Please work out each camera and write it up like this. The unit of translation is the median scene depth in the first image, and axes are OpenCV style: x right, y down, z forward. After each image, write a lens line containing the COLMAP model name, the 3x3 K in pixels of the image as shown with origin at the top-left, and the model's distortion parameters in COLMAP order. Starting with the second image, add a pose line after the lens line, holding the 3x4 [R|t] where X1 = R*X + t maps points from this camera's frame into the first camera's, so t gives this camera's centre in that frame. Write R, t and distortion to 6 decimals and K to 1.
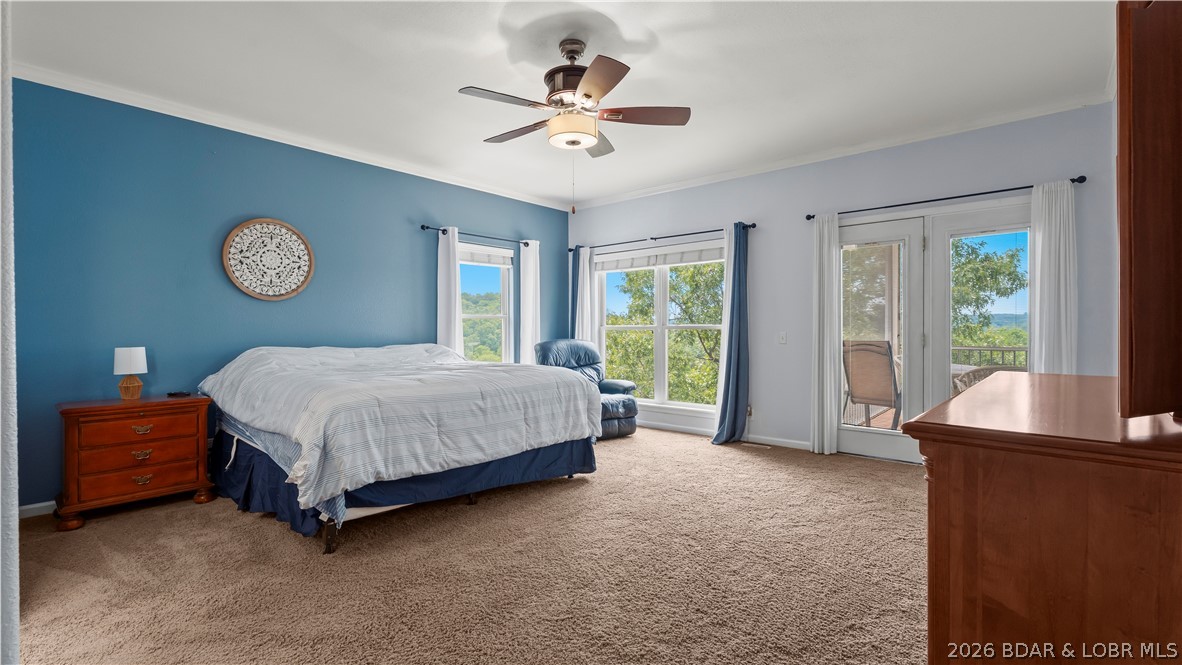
lens RADIAL K [[522.4, 0, 589.8], [0, 522.4, 331.3], [0, 0, 1]] dist [0.001753, 0.000268]
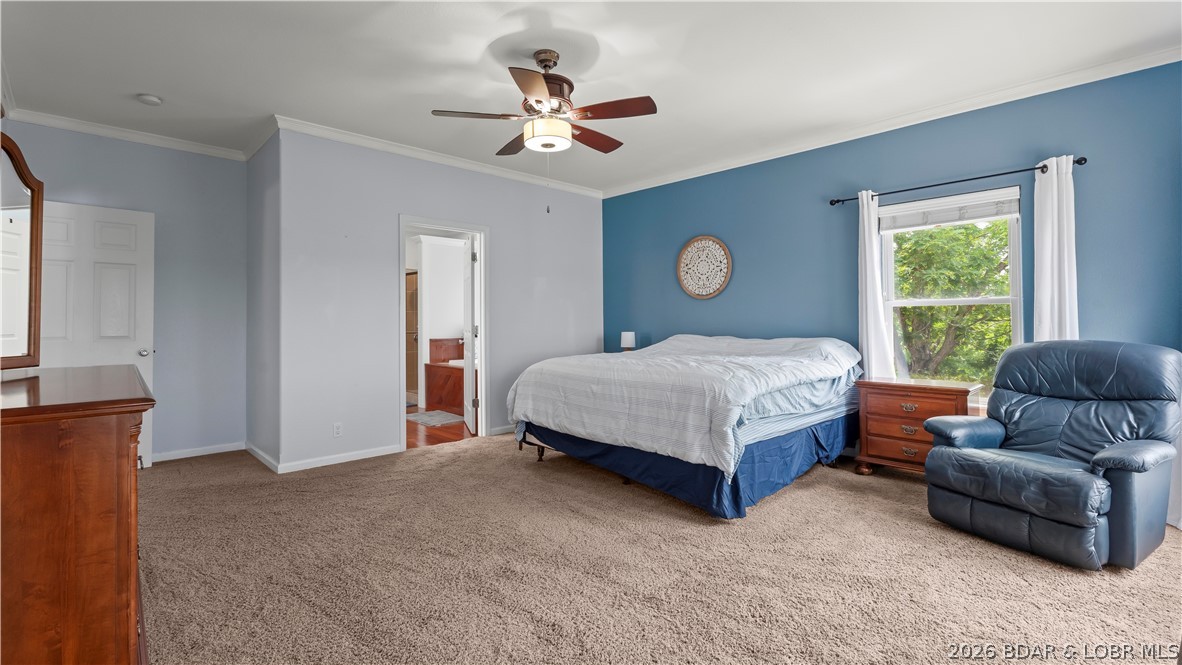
lens RADIAL K [[536.5, 0, 586.8], [0, 536.5, 315.9], [0, 0, 1]] dist [-0.000518, 0.000065]
pose [[-0.094022, -0.006949, -0.995546, 0.719697], [0.001533, 0.999973, -0.007124, -0.008315], [0.995569, -0.002196, -0.094009, 0.823259]]
